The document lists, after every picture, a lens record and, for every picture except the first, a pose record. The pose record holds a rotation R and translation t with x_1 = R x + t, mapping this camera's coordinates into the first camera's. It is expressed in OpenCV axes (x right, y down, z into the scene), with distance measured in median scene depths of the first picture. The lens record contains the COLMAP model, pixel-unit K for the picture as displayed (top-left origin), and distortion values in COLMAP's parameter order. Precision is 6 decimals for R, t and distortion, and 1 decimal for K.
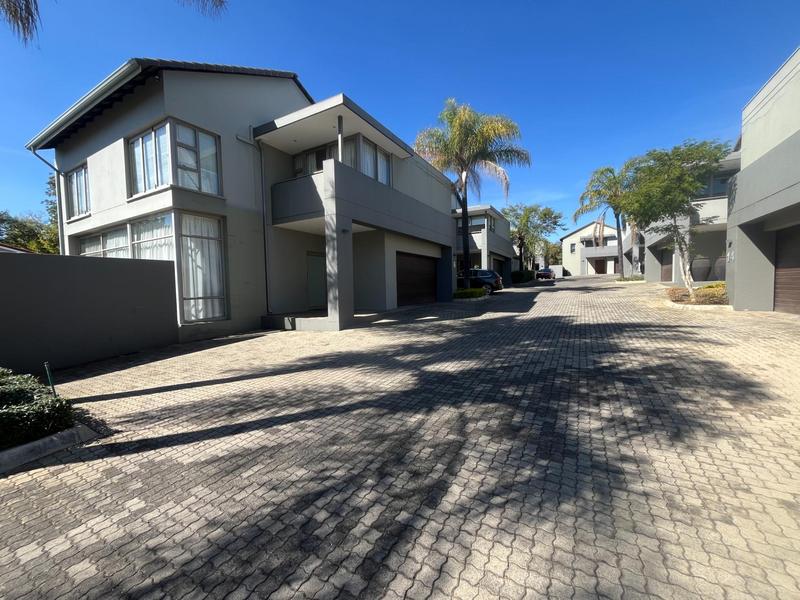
lens RADIAL K [[324.7, 0, 397.9], [0, 324.7, 303.7], [0, 0, 1]] dist [0.001429, 0.000125]
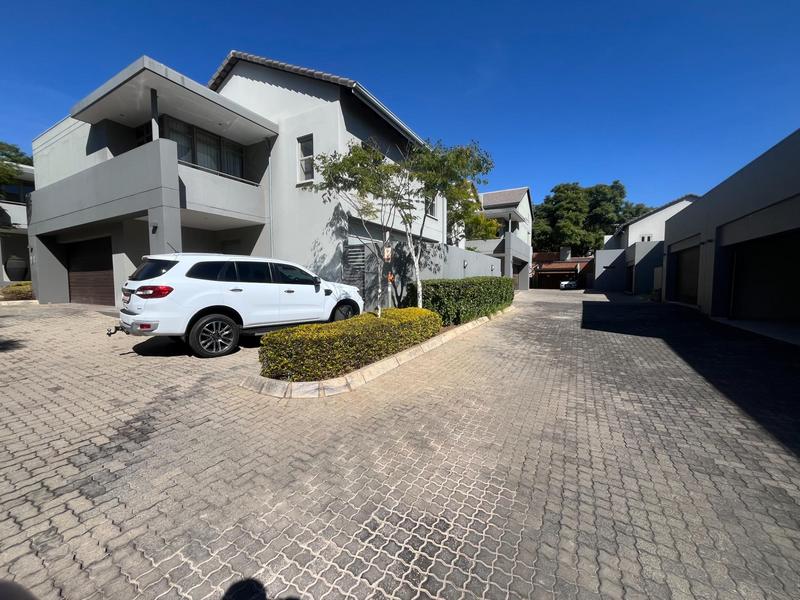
lens RADIAL K [[324.7, 0, 397.9], [0, 324.7, 303.7], [0, 0, 1]] dist [0.001429, 0.000125]
pose [[-0.022488, -0.058247, 0.998049, -0.212055], [0.063592, 0.996196, 0.059572, 0.029892], [-0.997723, 0.064808, -0.018698, -0.305830]]
